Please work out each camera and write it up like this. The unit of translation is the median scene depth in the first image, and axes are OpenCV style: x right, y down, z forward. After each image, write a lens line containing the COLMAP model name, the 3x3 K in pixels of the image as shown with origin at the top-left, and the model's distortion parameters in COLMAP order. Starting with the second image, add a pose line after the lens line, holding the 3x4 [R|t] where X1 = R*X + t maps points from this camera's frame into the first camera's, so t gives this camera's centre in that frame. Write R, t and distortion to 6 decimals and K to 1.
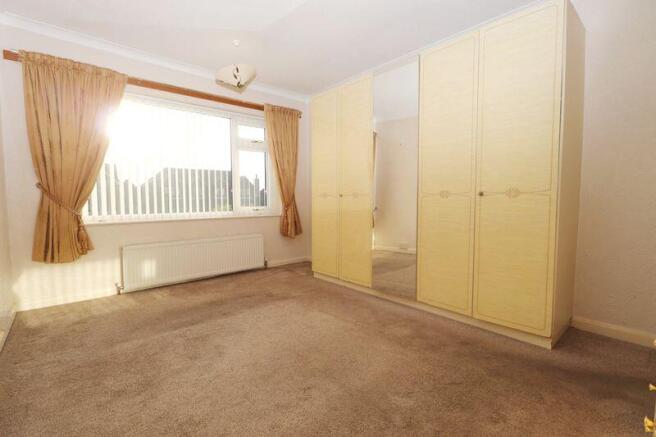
lens RADIAL K [[302.4, 0, 319.3], [0, 302.4, 220.2], [0, 0, 1]] dist [-0.001177, -0.000376]
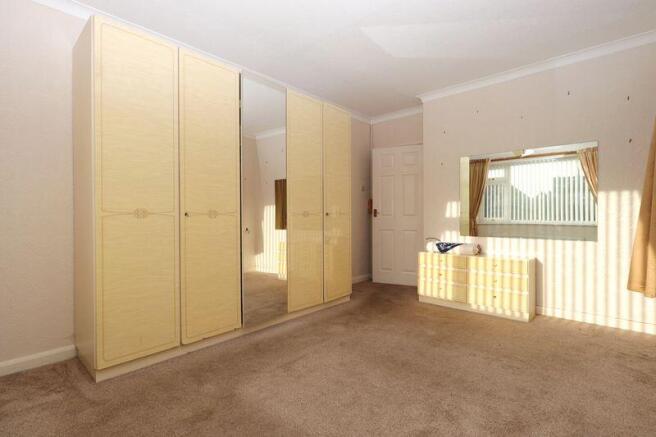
lens RADIAL K [[319.3, 0, 328.0], [0, 319.3, 218.5], [0, 0, 1]] dist [0.000970, 0.000162]
pose [[-0.132828, -0.001410, 0.991138, -0.890743], [0.081305, 0.996613, 0.012314, -0.075598], [-0.987799, 0.082220, -0.132264, 1.075874]]
